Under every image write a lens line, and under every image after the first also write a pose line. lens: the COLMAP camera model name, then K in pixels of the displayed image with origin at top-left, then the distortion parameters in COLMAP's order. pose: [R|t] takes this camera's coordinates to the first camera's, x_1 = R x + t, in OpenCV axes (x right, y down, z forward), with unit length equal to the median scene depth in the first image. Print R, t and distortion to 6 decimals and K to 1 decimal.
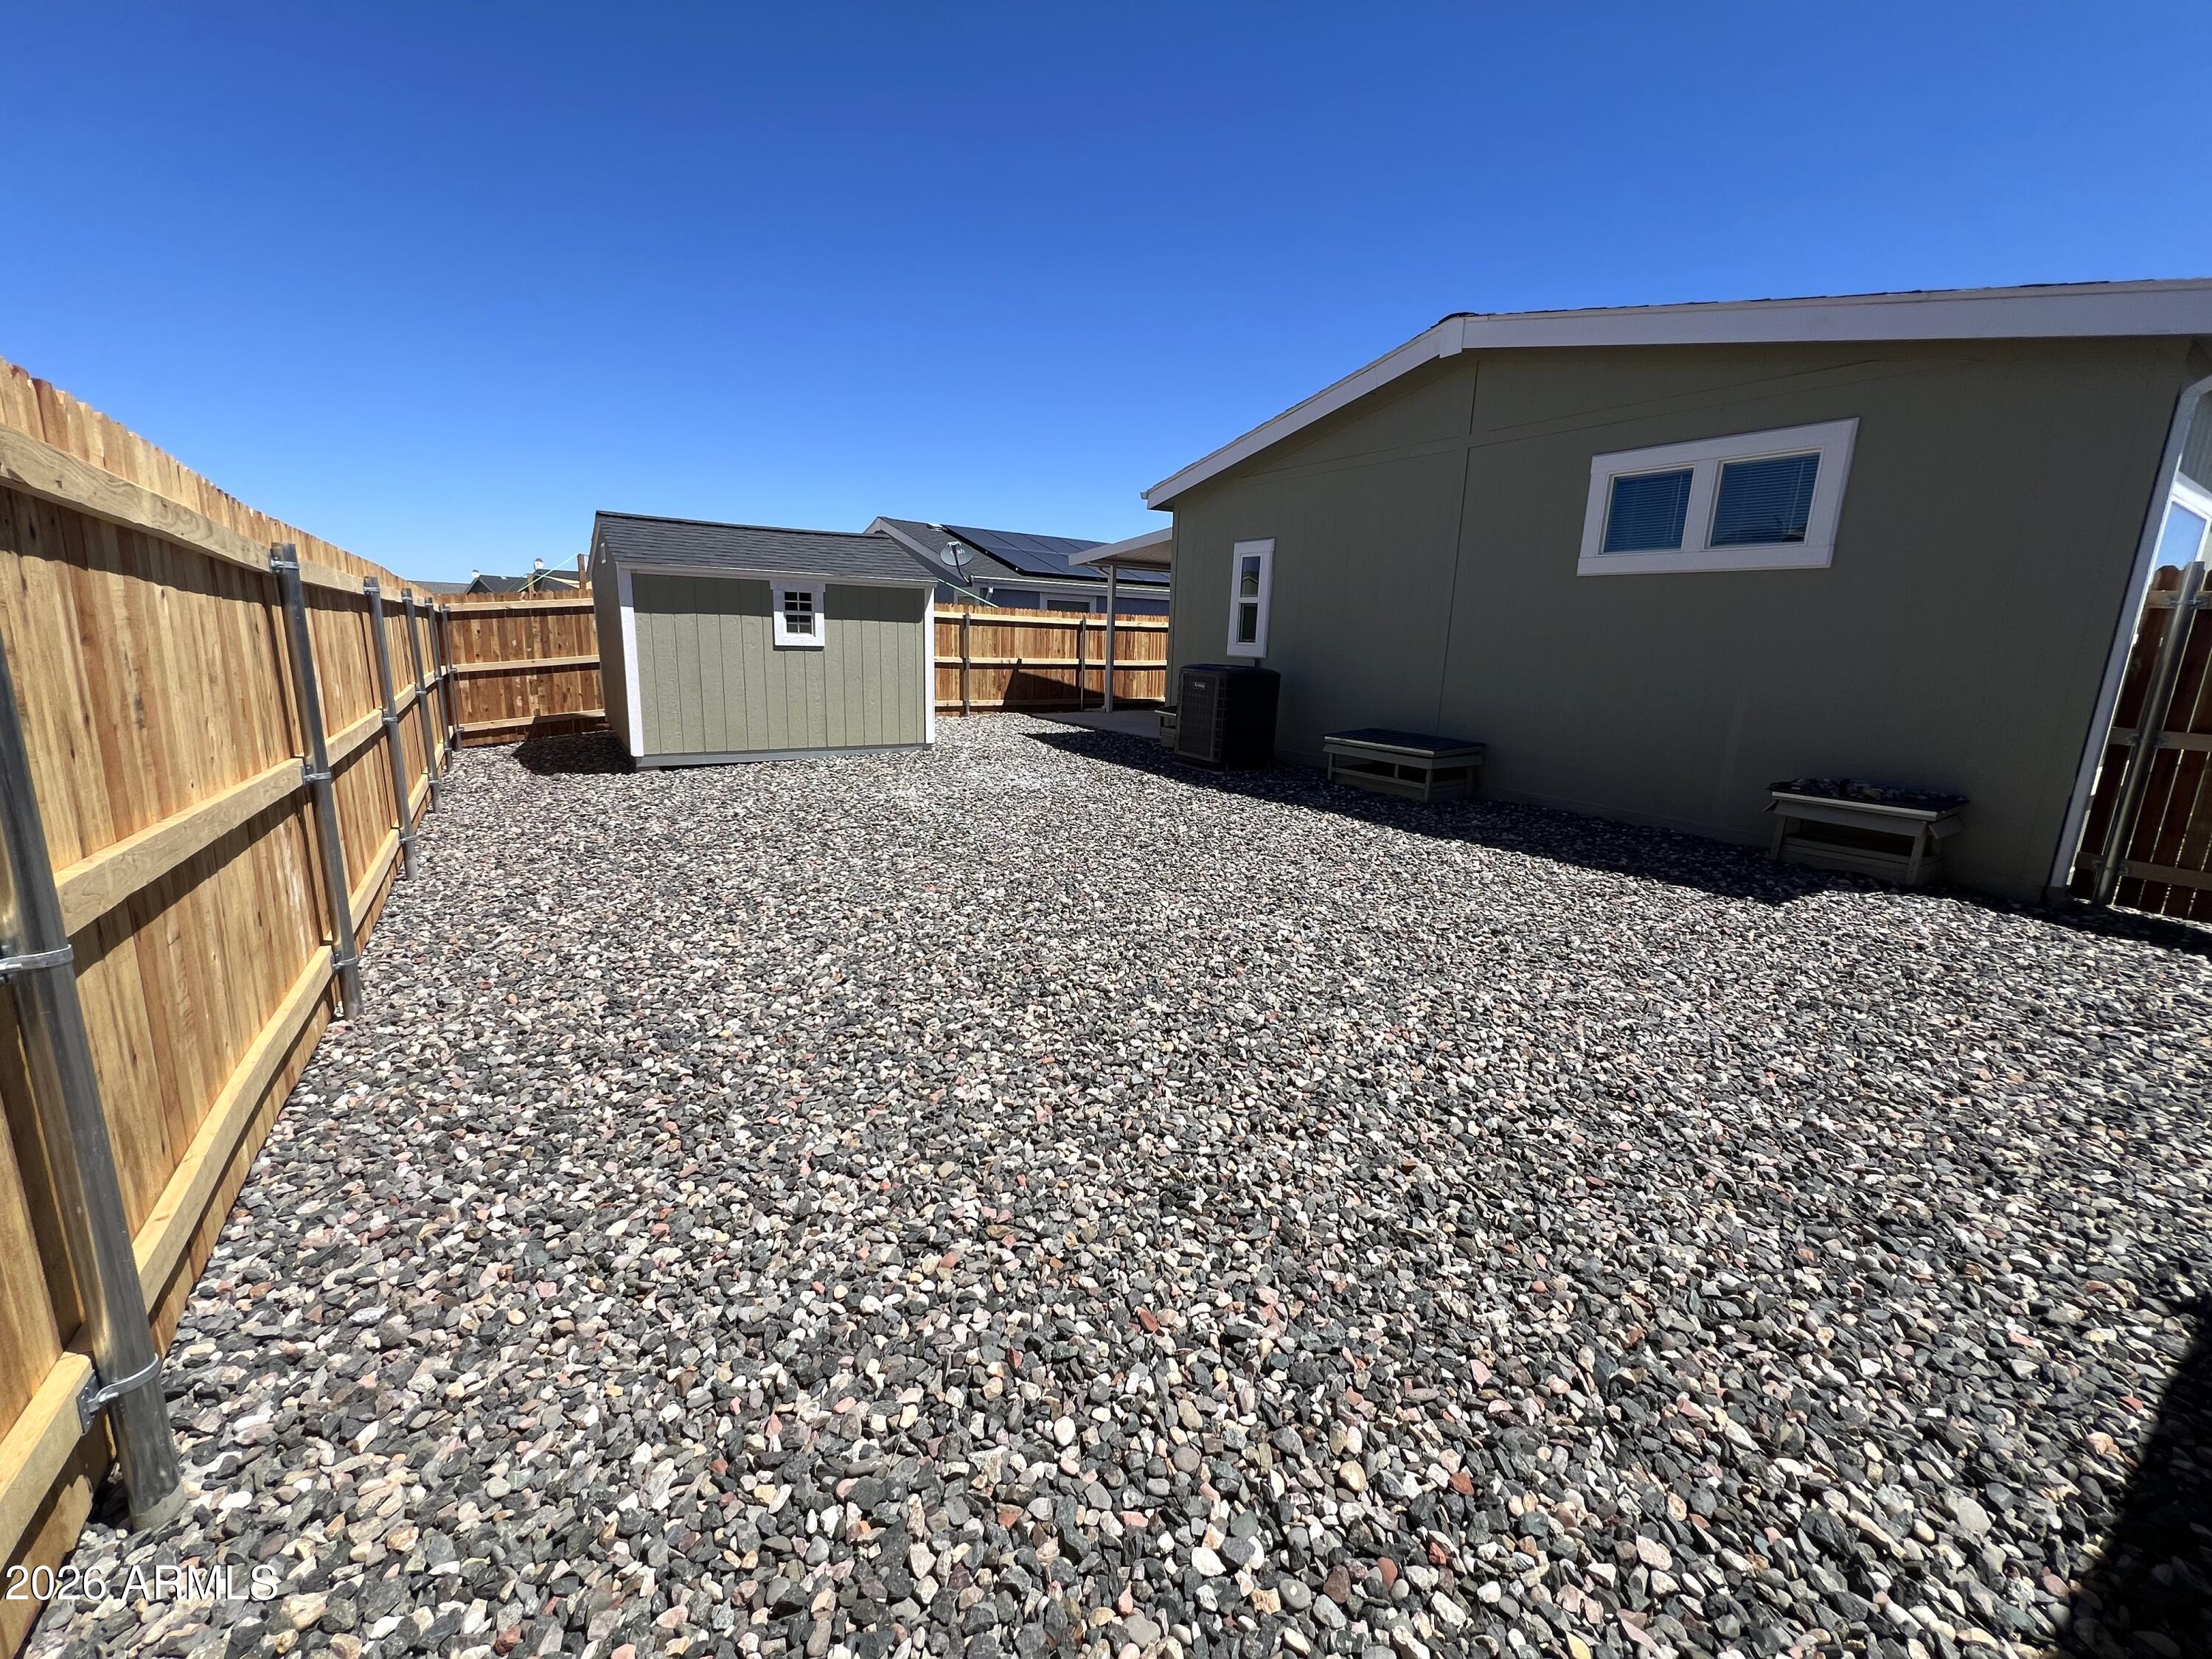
lens RADIAL K [[883.6, 0, 1103.9], [0, 883.6, 822.5], [0, 0, 1]] dist [-0.001497, 0.000591]
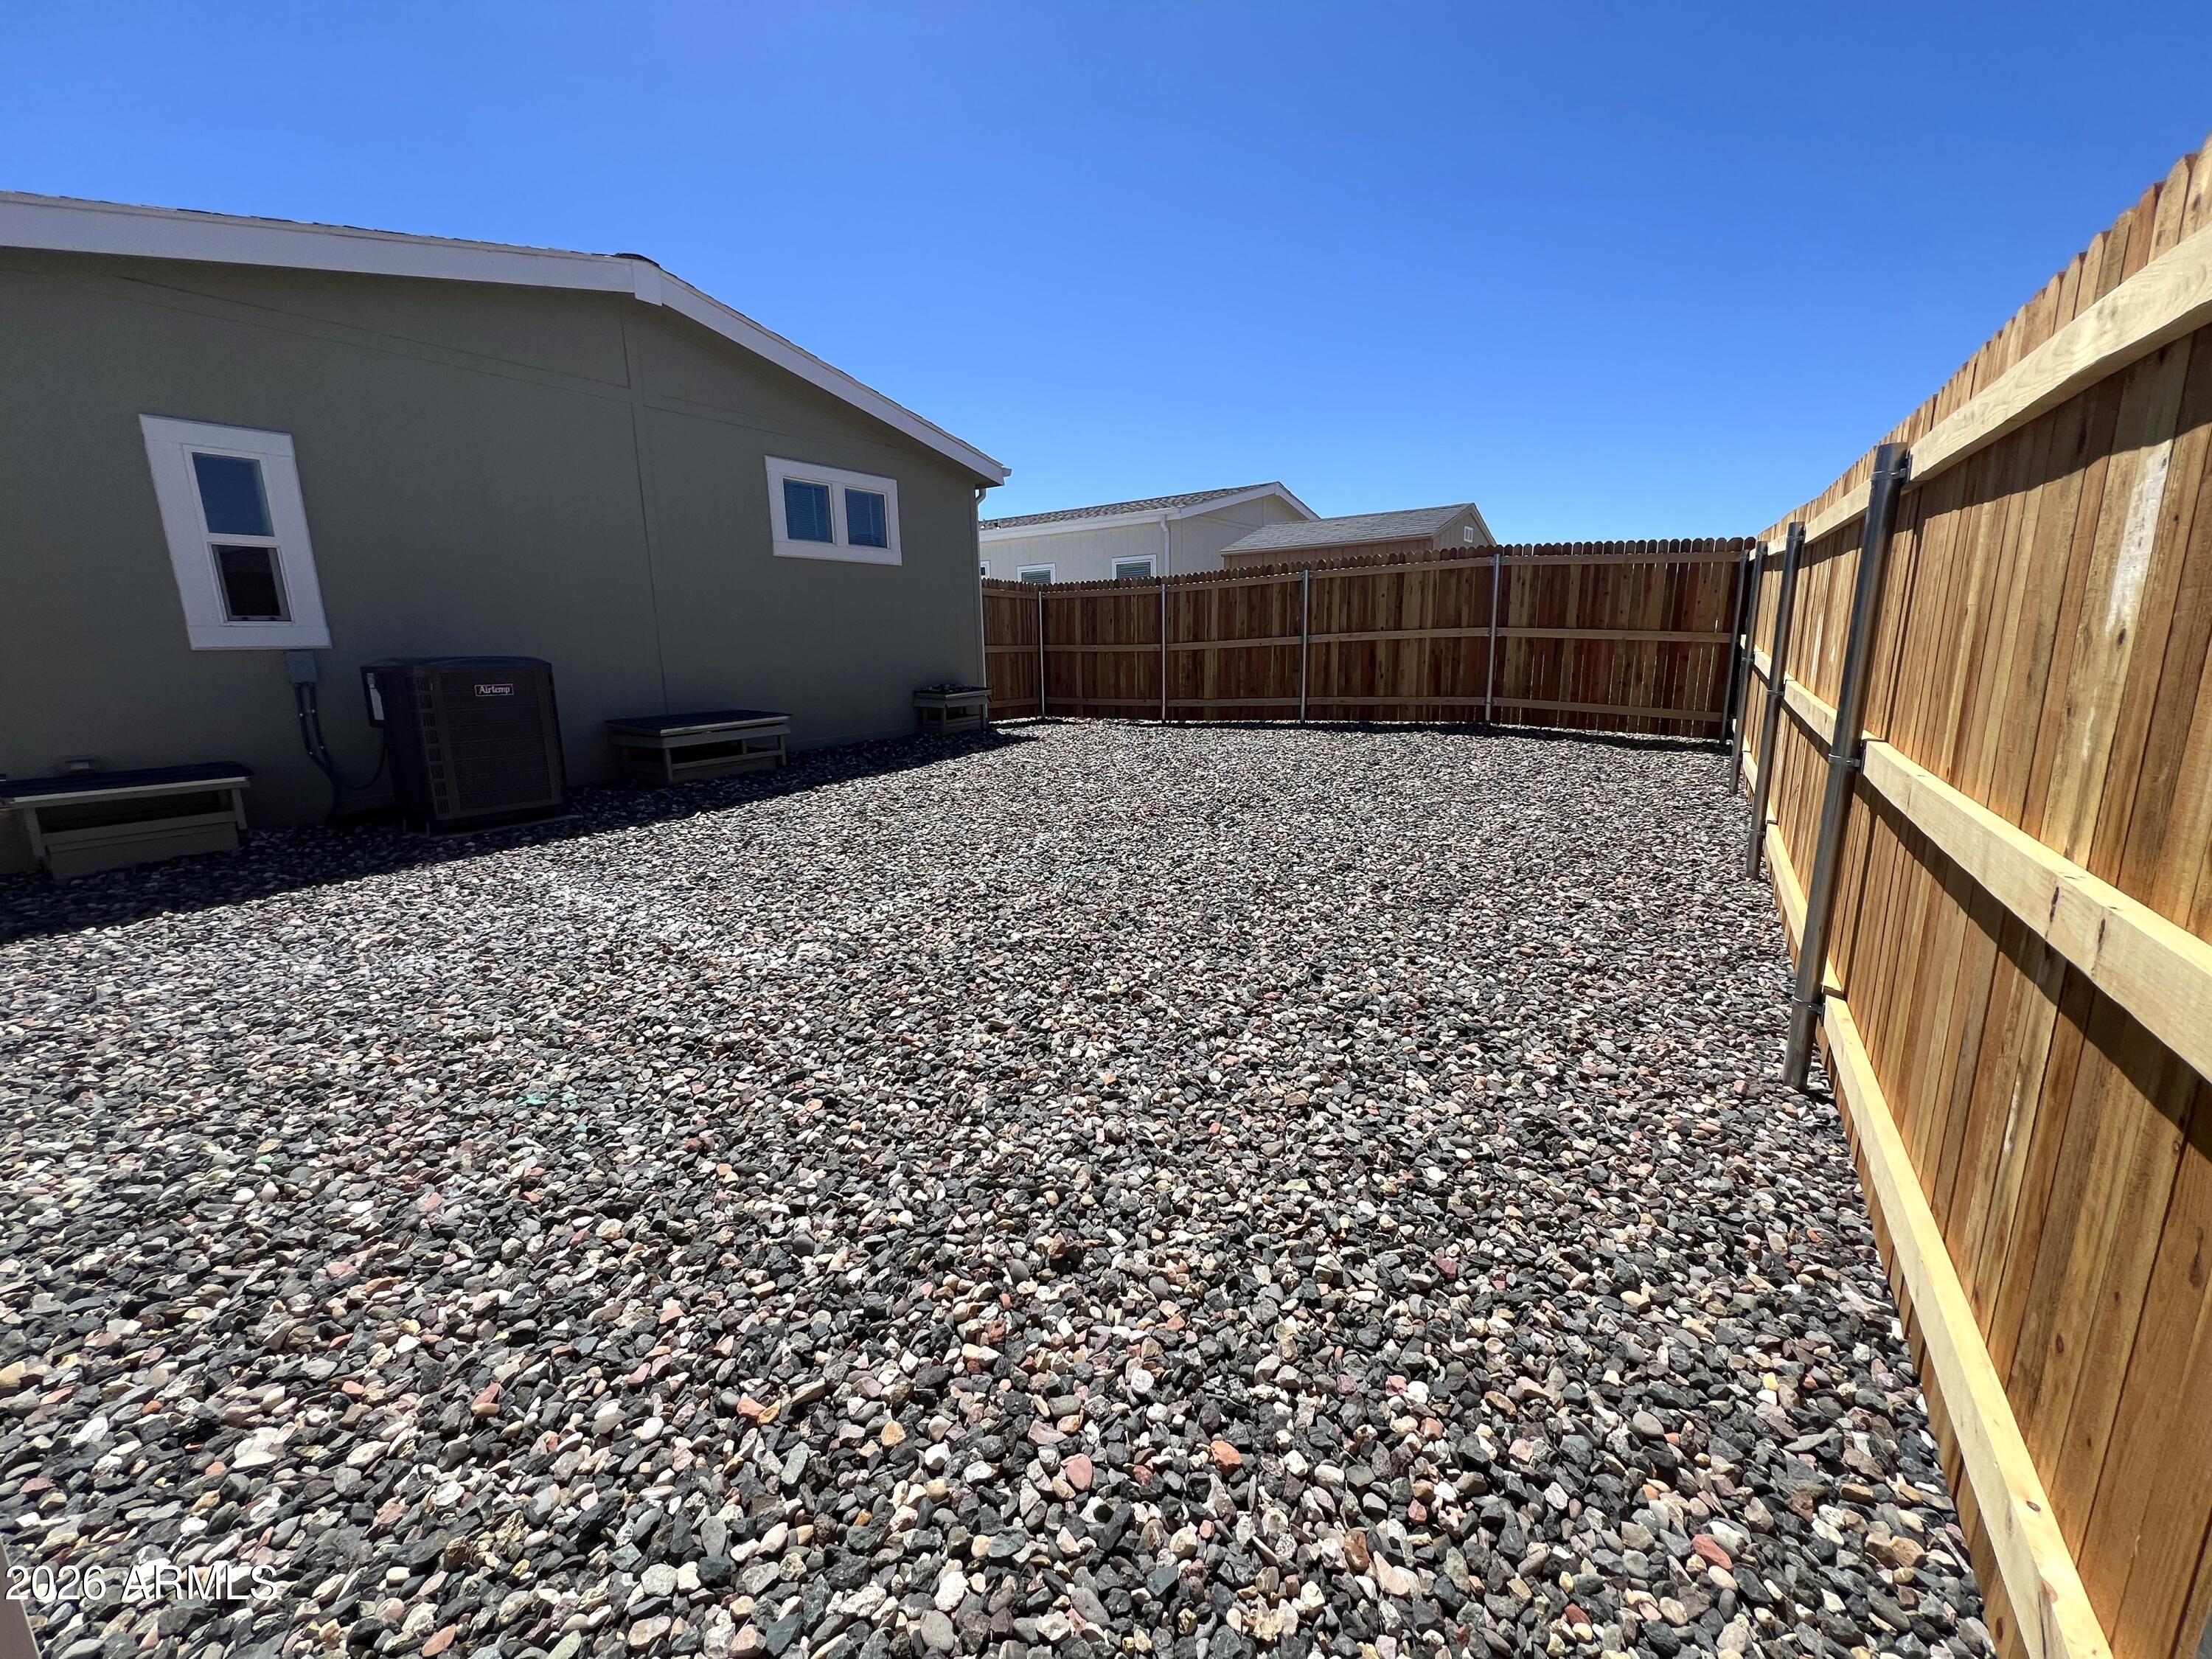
lens RADIAL K [[884.5, 0, 1102.1], [0, 884.5, 823.4], [0, 0, 1]] dist [-0.000101, -0.000041]
pose [[-0.404726, -0.212137, 0.889491, -2.251485], [0.200537, 0.928450, 0.312675, -0.652602], [-0.892178, 0.304923, -0.333226, 3.183843]]
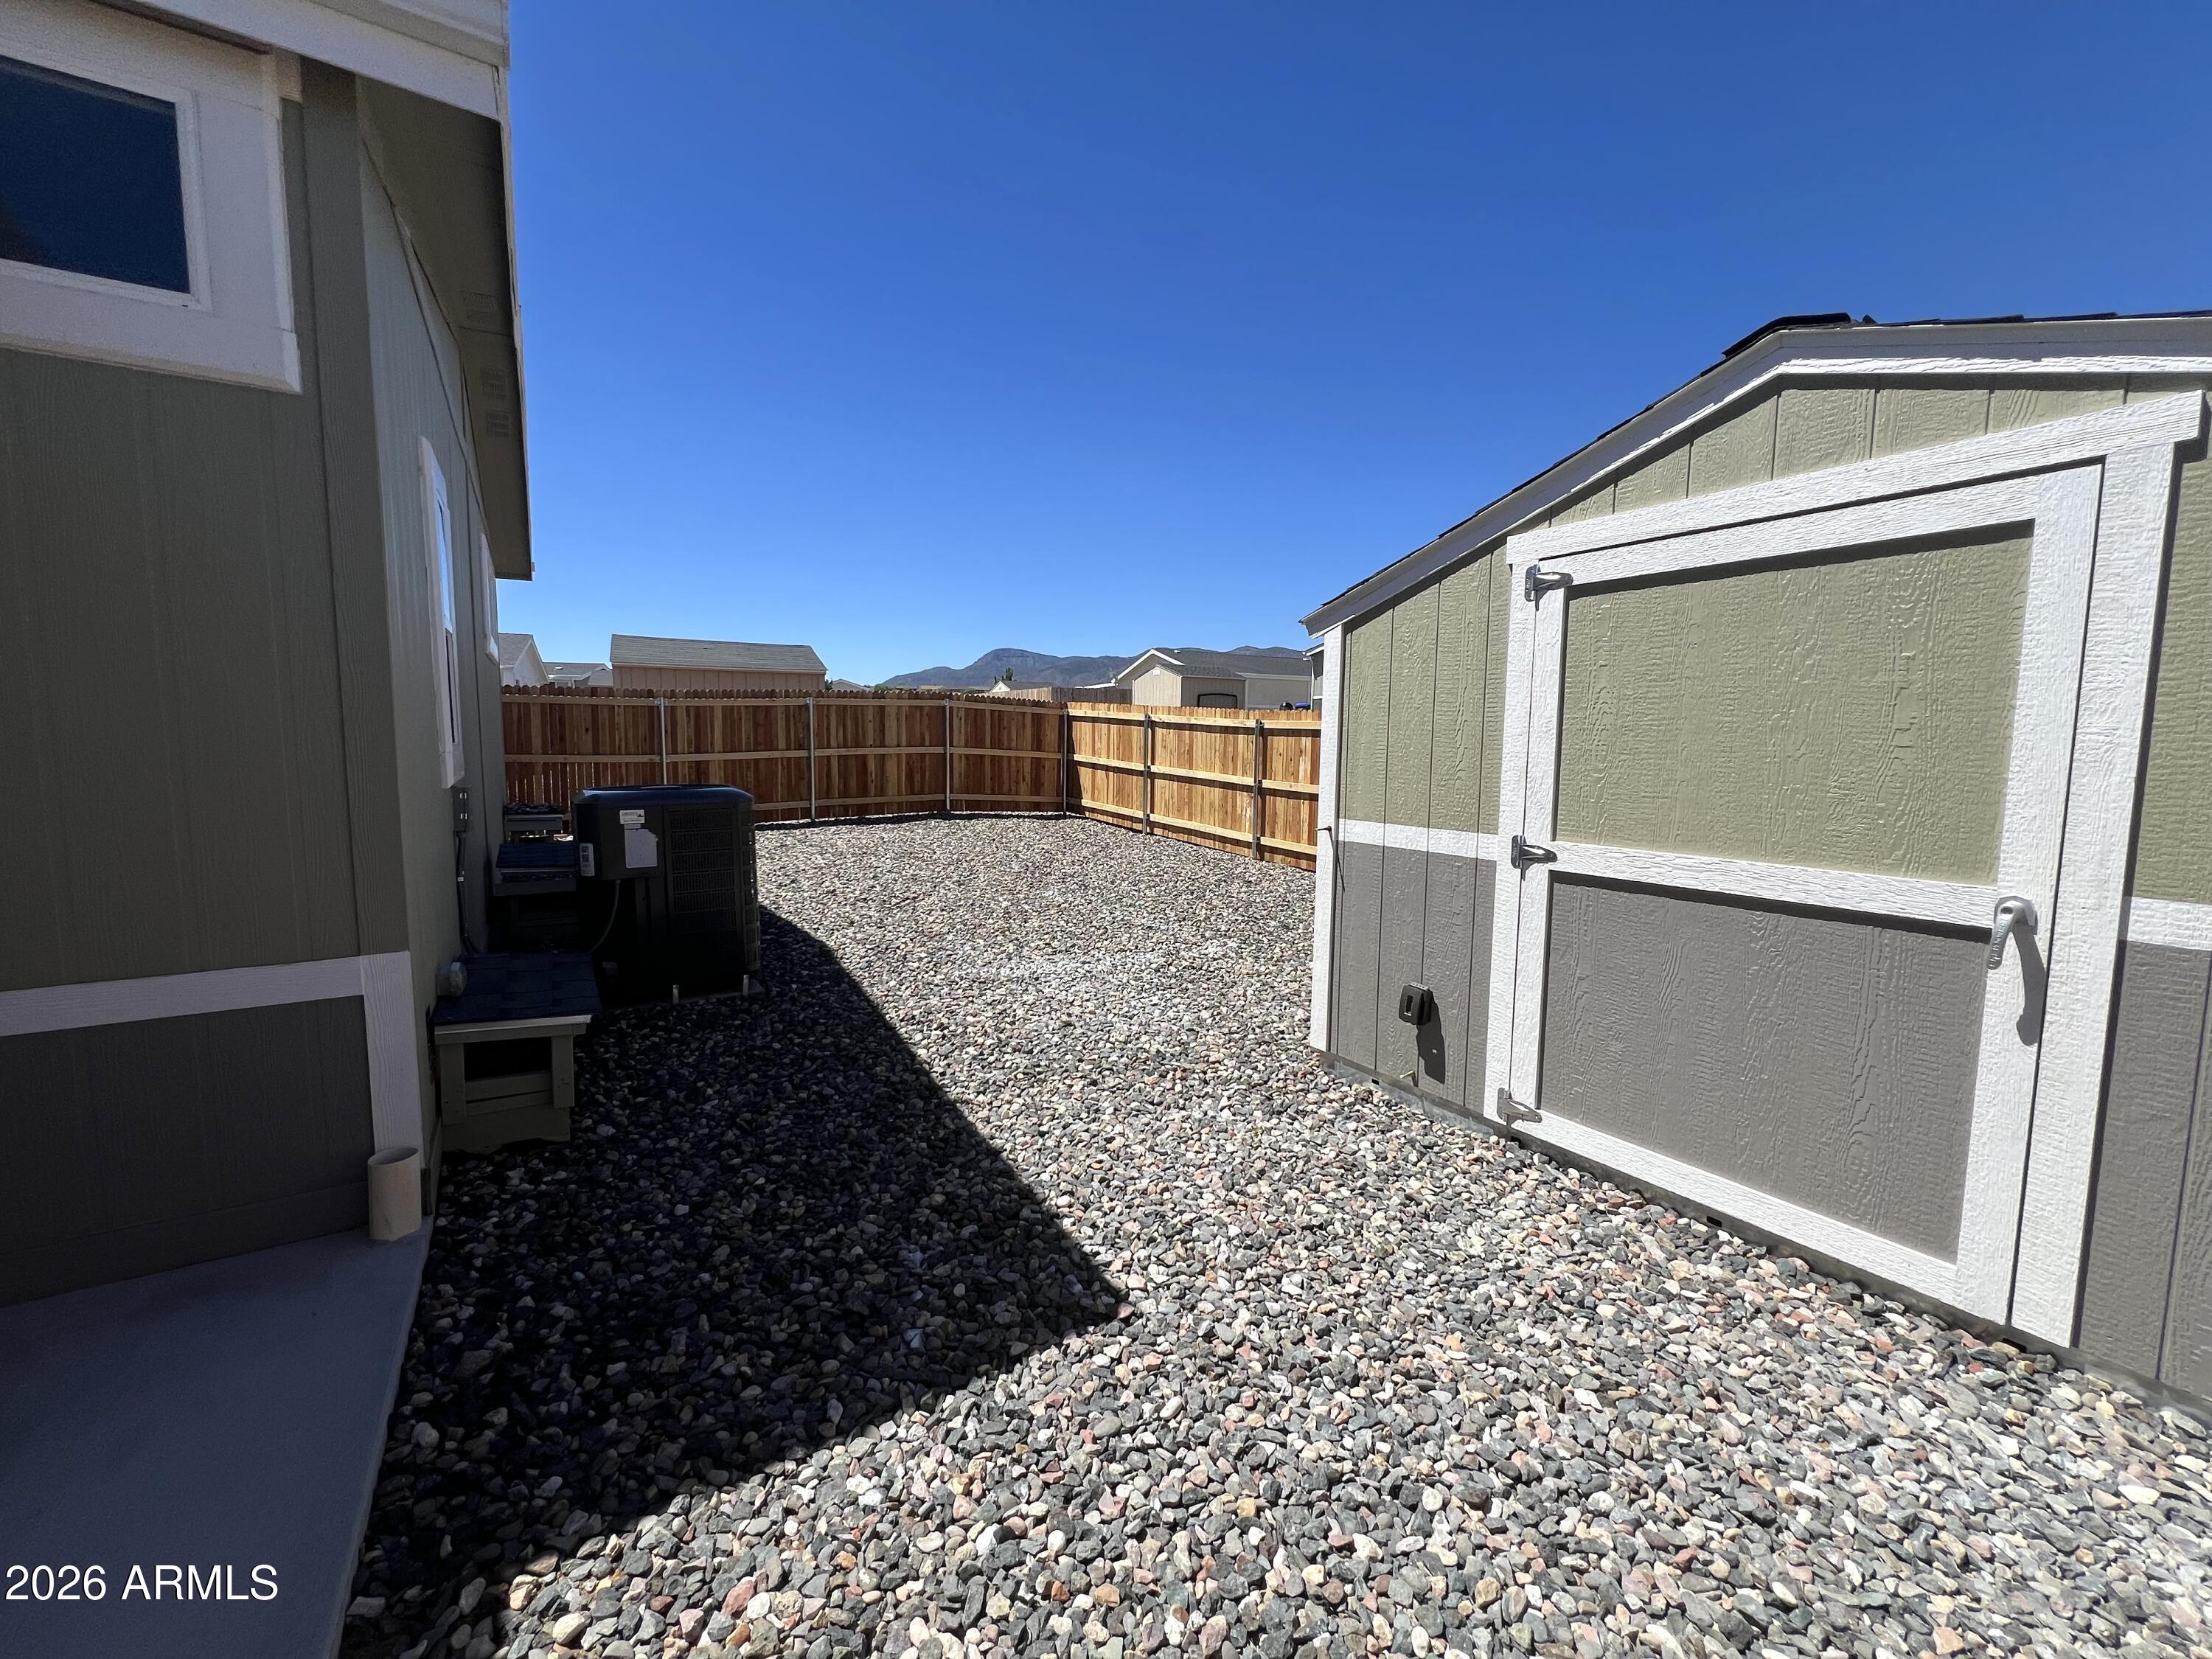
lens RADIAL K [[883.6, 0, 1103.9], [0, 883.6, 822.5], [0, 0, 1]] dist [-0.001497, 0.000591]
pose [[-0.998805, -0.048233, 0.007919, -0.448281], [-0.043411, 0.949817, 0.309780, -1.236037], [-0.022463, 0.309066, -0.950775, 5.621788]]
